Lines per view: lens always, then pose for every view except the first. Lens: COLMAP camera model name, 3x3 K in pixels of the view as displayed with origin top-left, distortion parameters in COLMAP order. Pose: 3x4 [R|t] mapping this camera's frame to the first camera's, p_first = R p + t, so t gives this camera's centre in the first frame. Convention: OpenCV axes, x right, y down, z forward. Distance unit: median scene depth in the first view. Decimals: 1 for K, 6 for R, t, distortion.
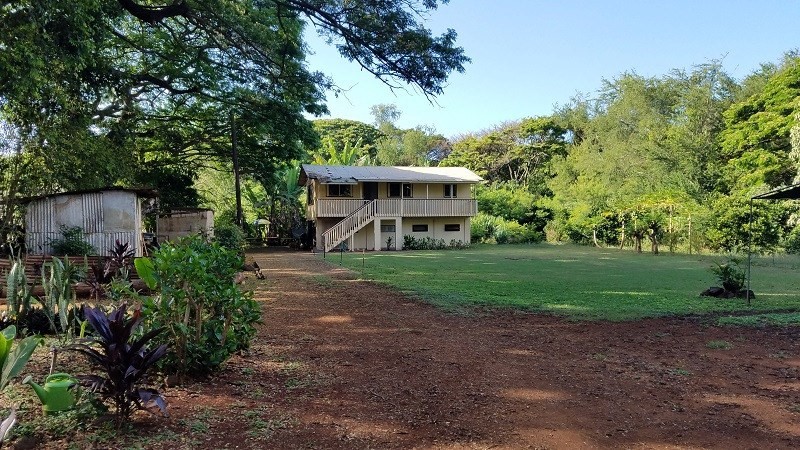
lens RADIAL K [[616.1, 0, 397.1], [0, 616.1, 229.4], [0, 0, 1]] dist [0.133700, -0.245131]
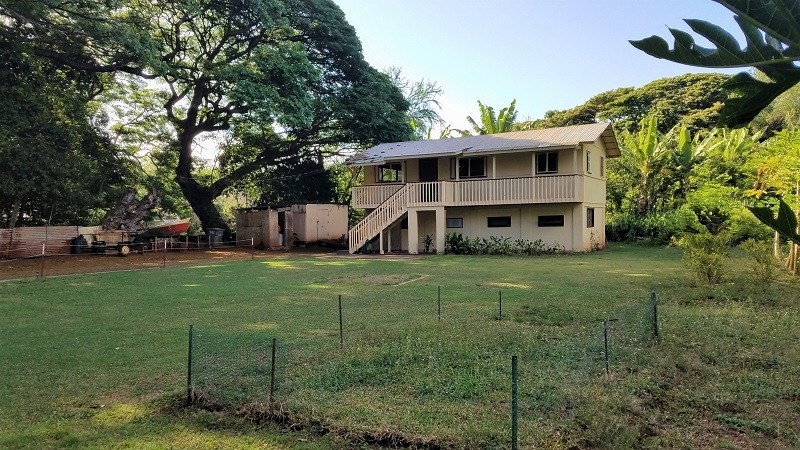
lens RADIAL K [[616.1, 0, 397.1], [0, 616.1, 229.4], [0, 0, 1]] dist [0.133700, -0.245131]
pose [[0.726106, 0.008802, -0.687527, 0.438607], [0.006676, 0.999781, 0.019851, -0.008439], [0.687551, -0.019004, 0.725888, 0.442857]]
